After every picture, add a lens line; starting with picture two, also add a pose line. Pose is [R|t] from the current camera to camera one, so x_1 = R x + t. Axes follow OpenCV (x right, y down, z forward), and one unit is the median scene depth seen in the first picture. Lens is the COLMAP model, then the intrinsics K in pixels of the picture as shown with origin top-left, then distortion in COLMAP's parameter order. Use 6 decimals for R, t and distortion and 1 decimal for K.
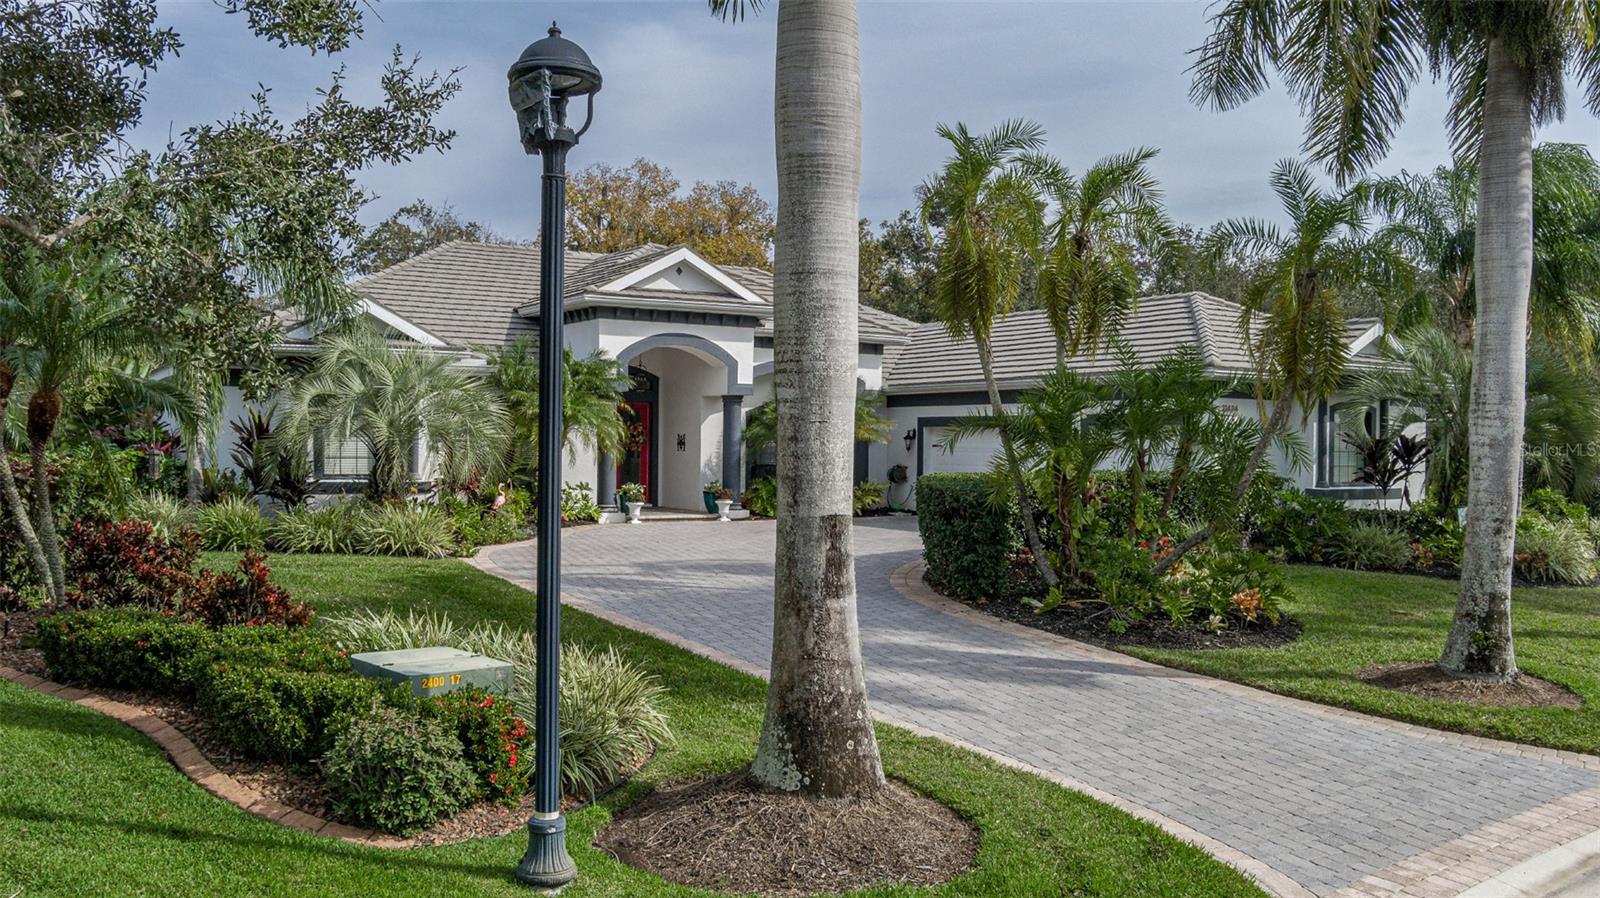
lens RADIAL K [[1362.2, 0, 800.0], [0, 1362.2, 449.0], [0, 0, 1]] dist [0.008875, 0.000906]
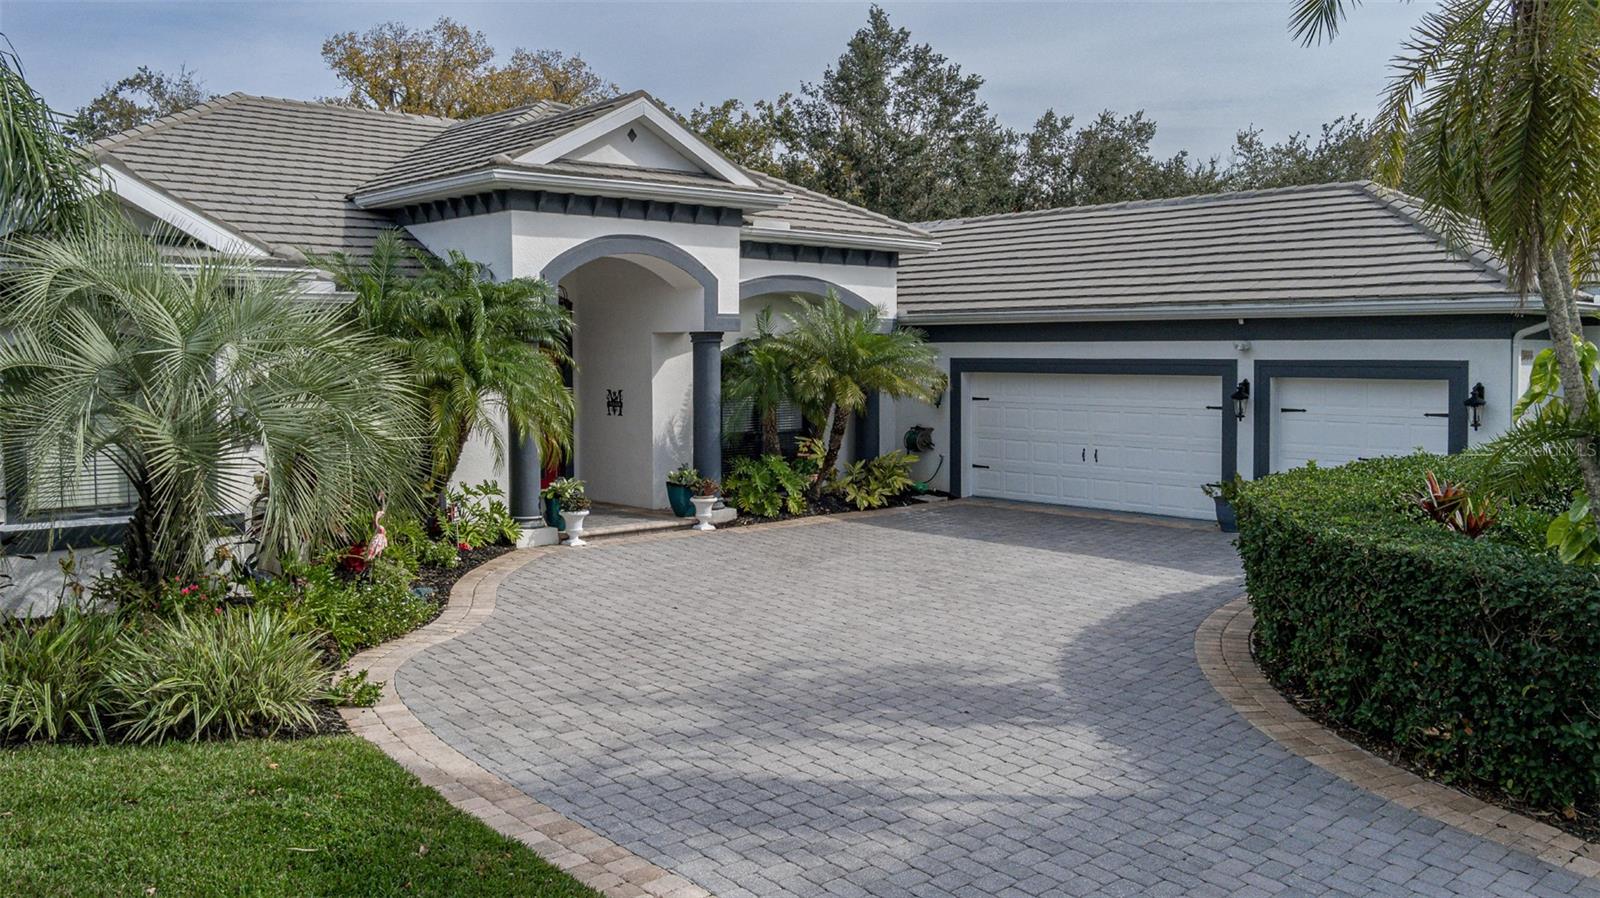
lens RADIAL K [[1359.4, 0, 798.5], [0, 1359.4, 398.2], [0, 0, 1]] dist [-0.004266, -0.006210]
pose [[0.983594, -0.019415, 0.179350, -0.151463], [0.013647, 0.999351, 0.033342, -0.035520], [-0.179881, -0.030347, 0.983220, 0.439429]]
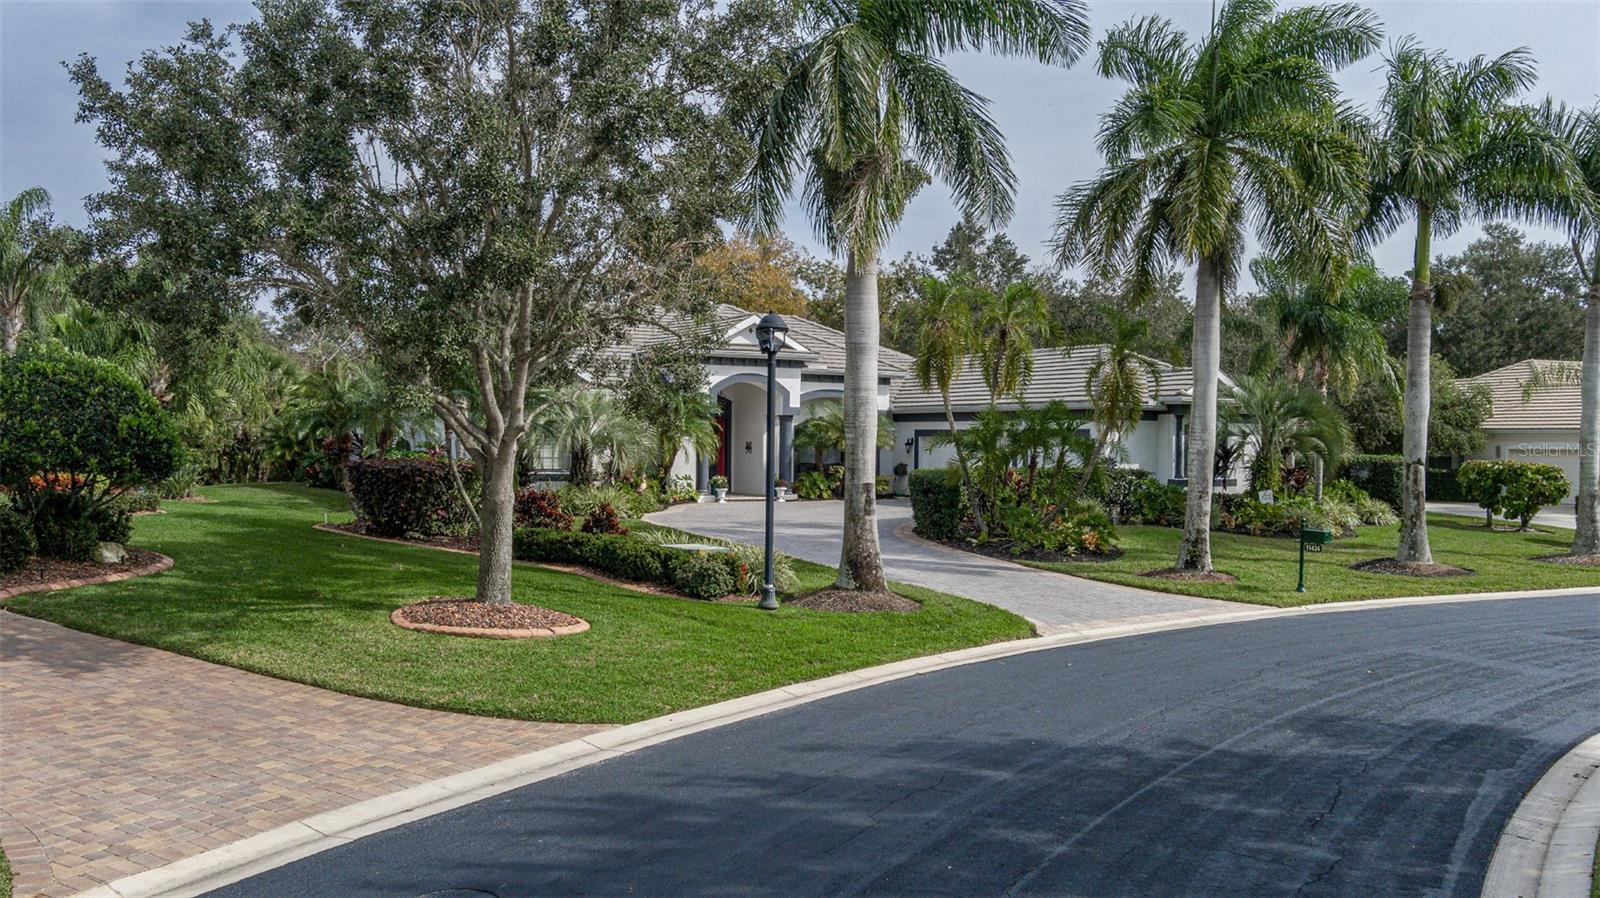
lens RADIAL K [[1362.2, 0, 800.0], [0, 1362.2, 449.0], [0, 0, 1]] dist [0.008875, 0.000906]
pose [[0.999974, 0.000696, -0.007128, -0.029815], [-0.000684, 0.999998, 0.001615, -0.006949], [0.007129, -0.001610, 0.999973, -0.551484]]
